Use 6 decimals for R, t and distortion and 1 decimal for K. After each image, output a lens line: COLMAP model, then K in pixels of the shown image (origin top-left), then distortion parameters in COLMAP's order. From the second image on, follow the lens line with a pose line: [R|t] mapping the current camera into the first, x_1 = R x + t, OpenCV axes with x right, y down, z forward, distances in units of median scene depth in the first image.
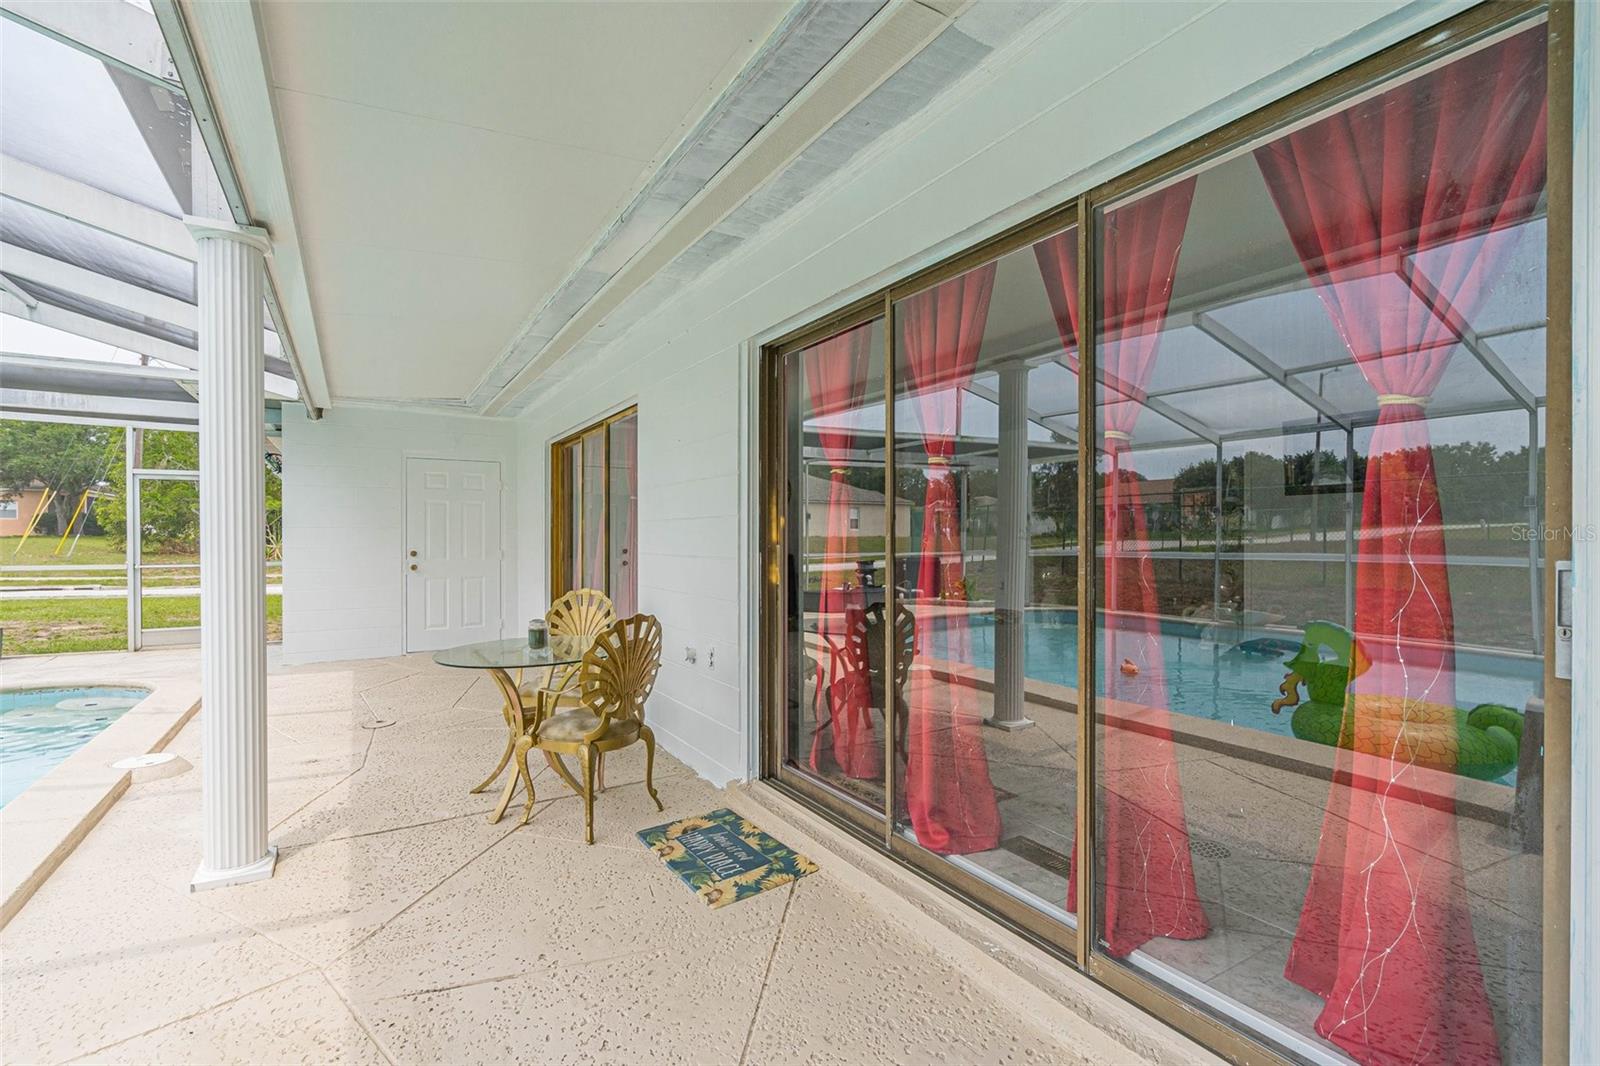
lens RADIAL K [[744.5, 0, 805.0], [0, 744.5, 543.0], [0, 0, 1]] dist [-0.002257, 0.000003]
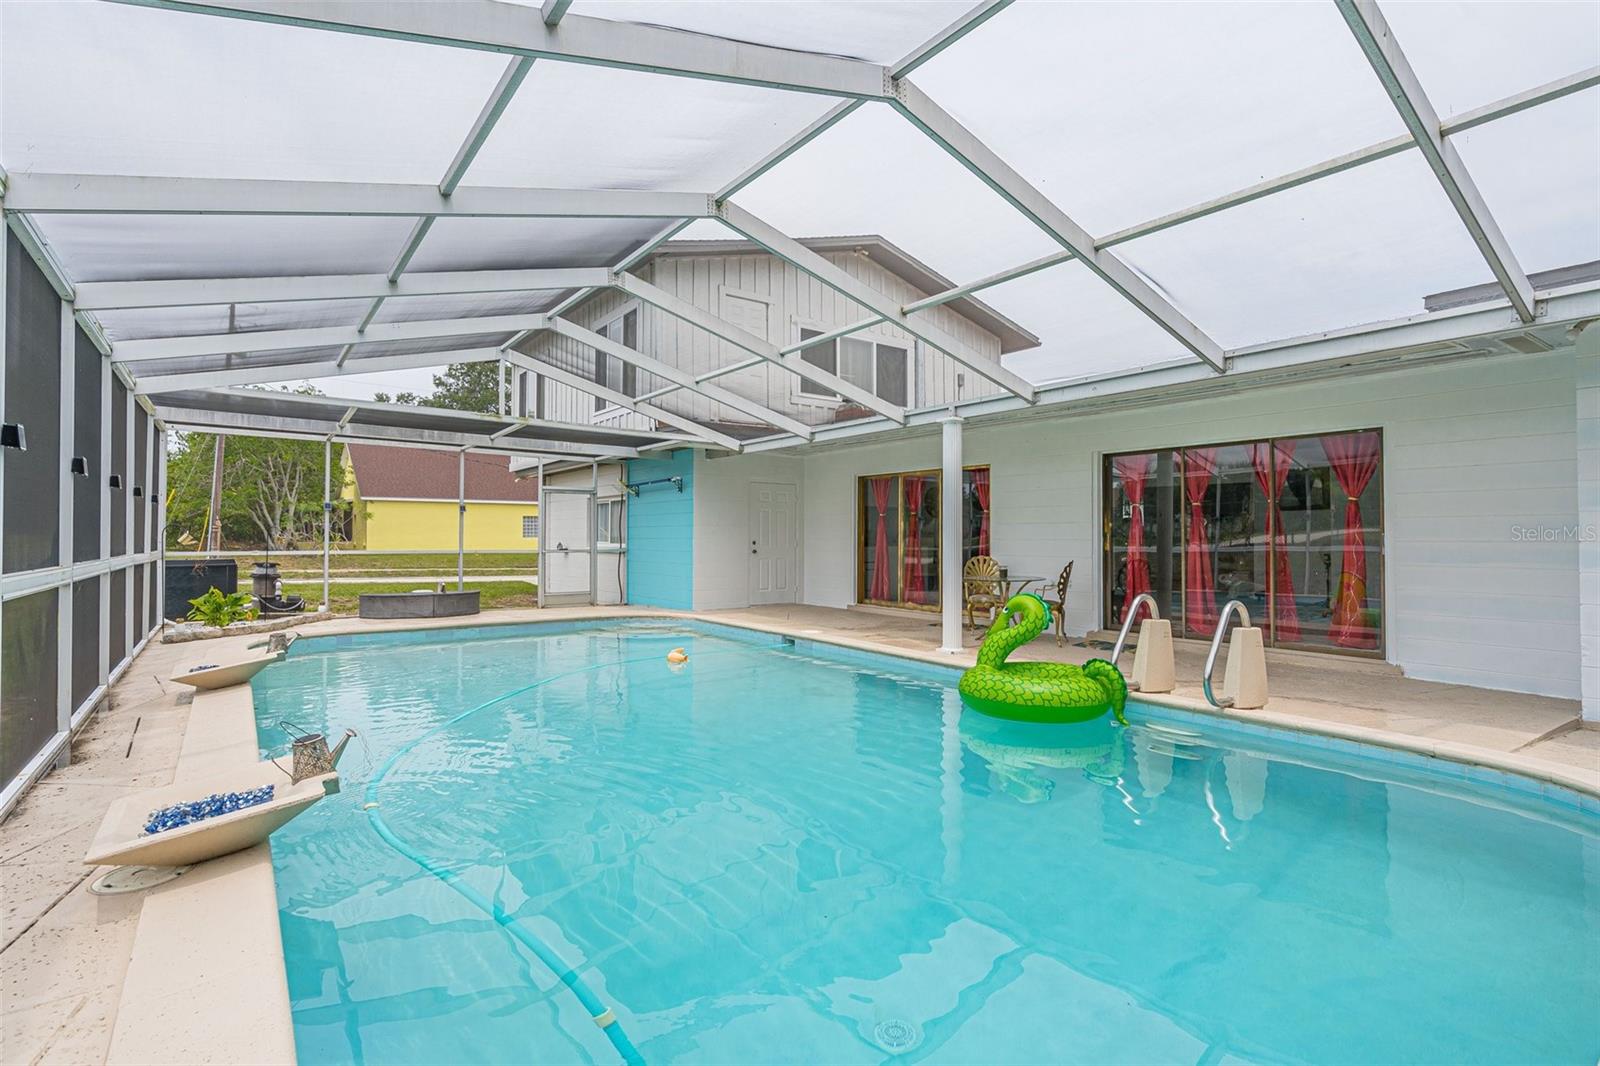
lens RADIAL K [[766.1, 0, 799.8], [0, 766.1, 584.1], [0, 0, 1]] dist [-0.003117, 0.000582]
pose [[0.997928, 0.001451, 0.064331, -0.534097], [-0.004731, 0.998694, 0.050866, 0.018752], [-0.064173, -0.051065, 0.996631, -0.648289]]
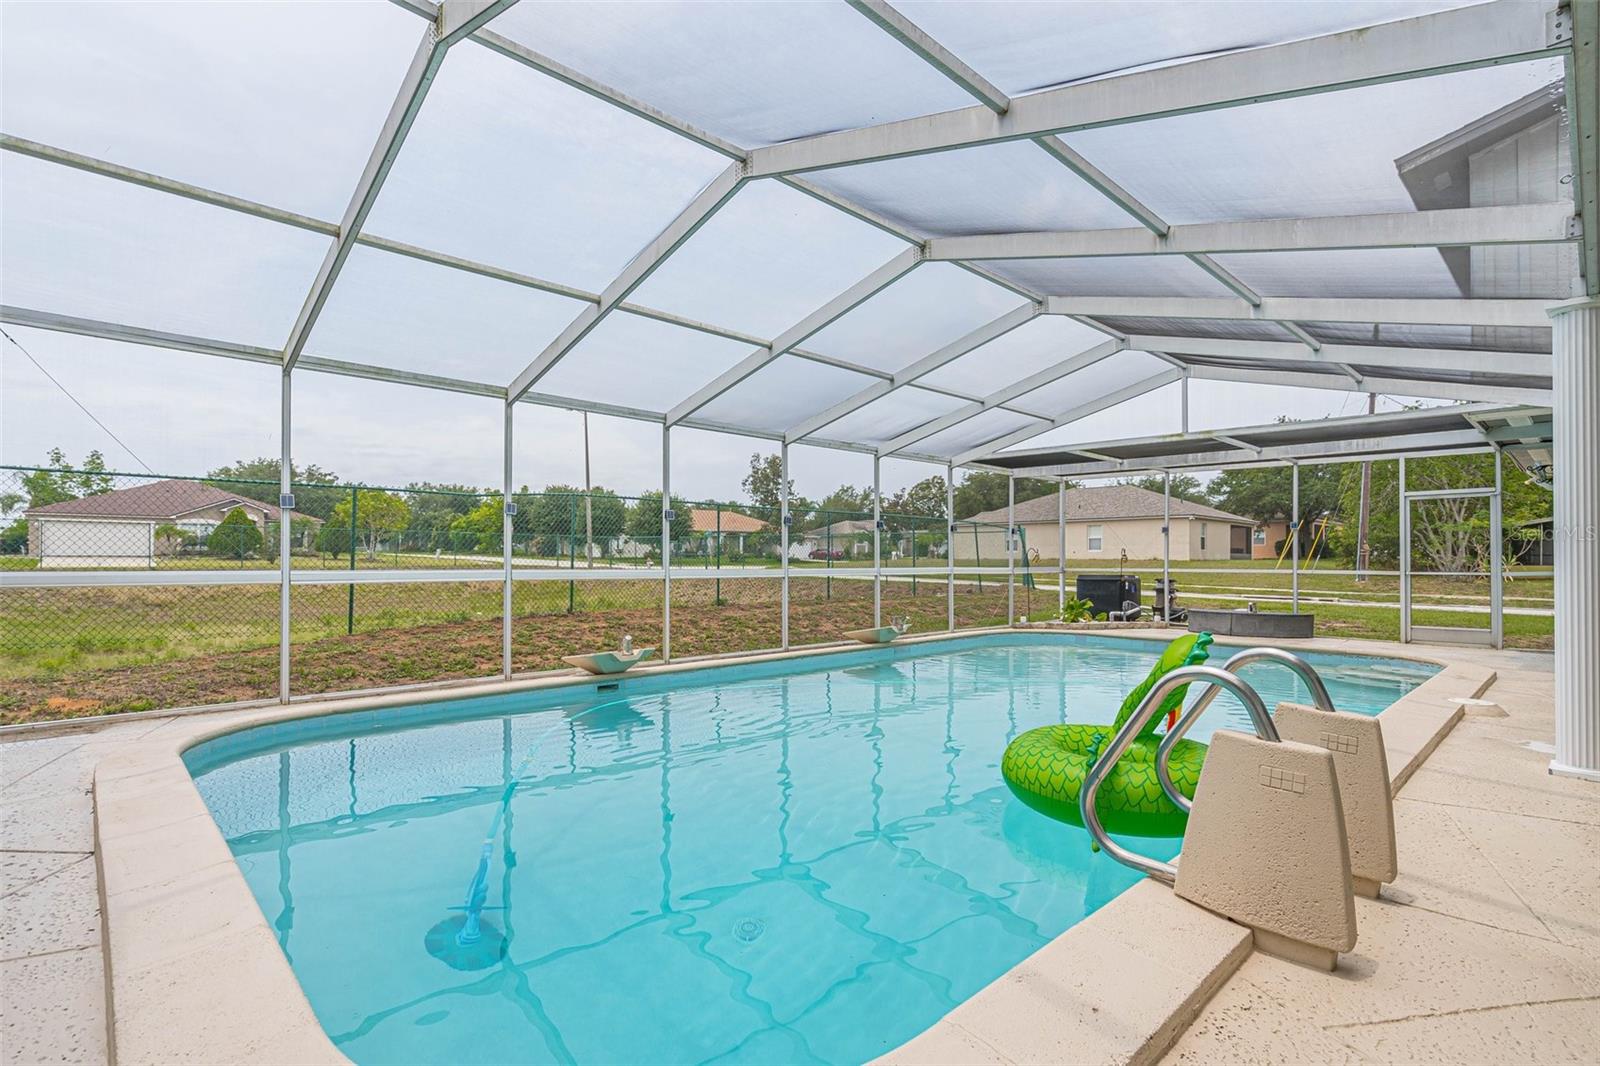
lens RADIAL K [[746.5, 0, 816.9], [0, 746.5, 561.3], [0, 0, 1]] dist [-0.000881, -0.000448]
pose [[0.211179, 0.004109, -0.977439, 0.095531], [-0.010061, 0.999947, 0.002030, 0.023649], [0.977396, 0.009405, 0.211209, -0.231932]]
